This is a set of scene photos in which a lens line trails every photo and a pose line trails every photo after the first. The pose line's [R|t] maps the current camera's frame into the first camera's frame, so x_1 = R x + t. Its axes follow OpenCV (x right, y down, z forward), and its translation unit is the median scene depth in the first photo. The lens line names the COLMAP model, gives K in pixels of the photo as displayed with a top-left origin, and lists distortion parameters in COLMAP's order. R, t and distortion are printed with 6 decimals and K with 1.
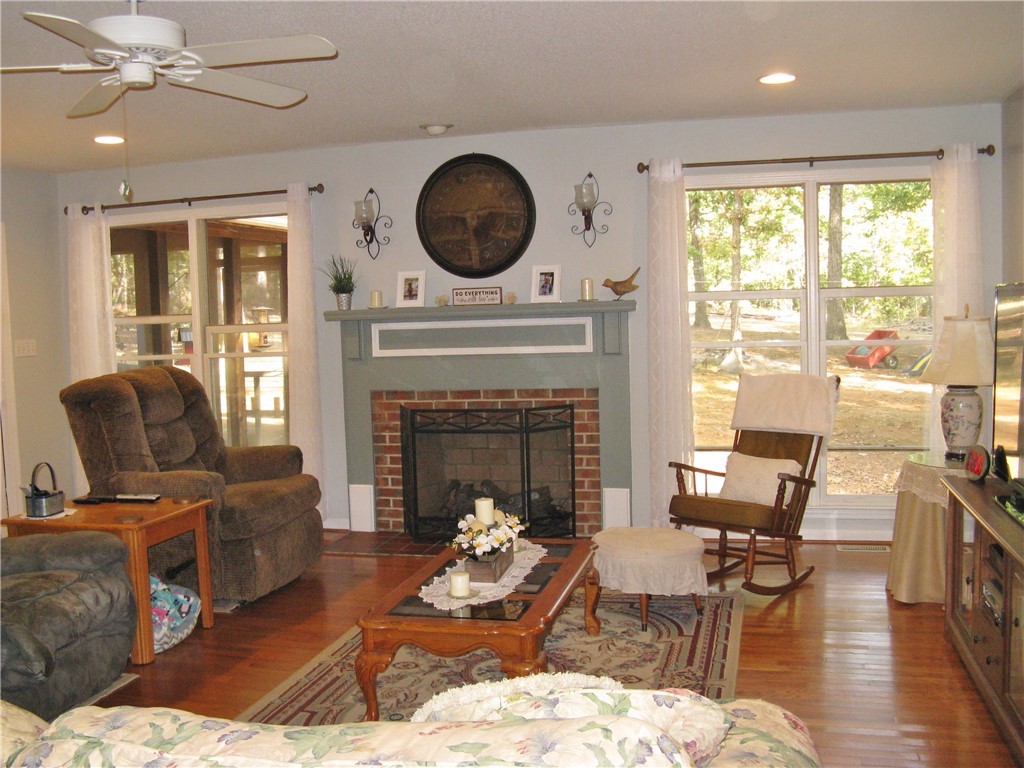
lens RADIAL K [[1053.2, 0, 489.9], [0, 1053.2, 383.3], [0, 0, 1]] dist [-0.193020, 0.230913]
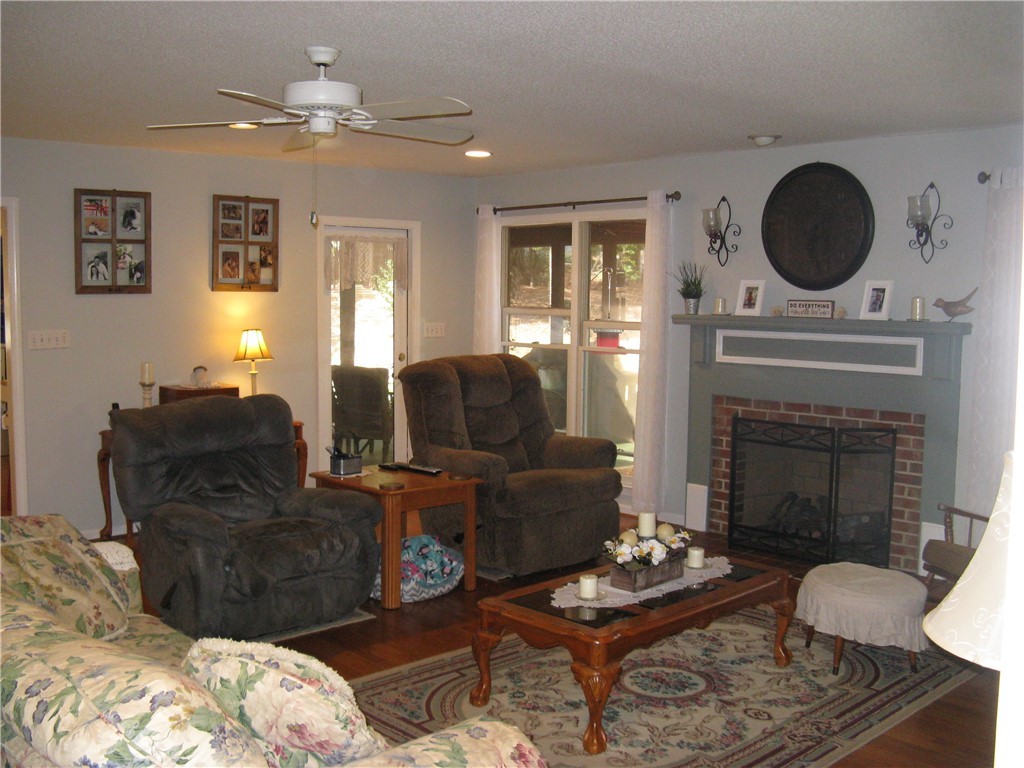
lens RADIAL K [[1053.2, 0, 489.9], [0, 1053.2, 383.3], [0, 0, 1]] dist [-0.193020, 0.230913]
pose [[0.846232, 0.087395, -0.525598, 0.252131], [-0.078303, 0.996144, 0.039566, -0.028862], [0.527029, 0.007674, 0.849812, 0.023142]]
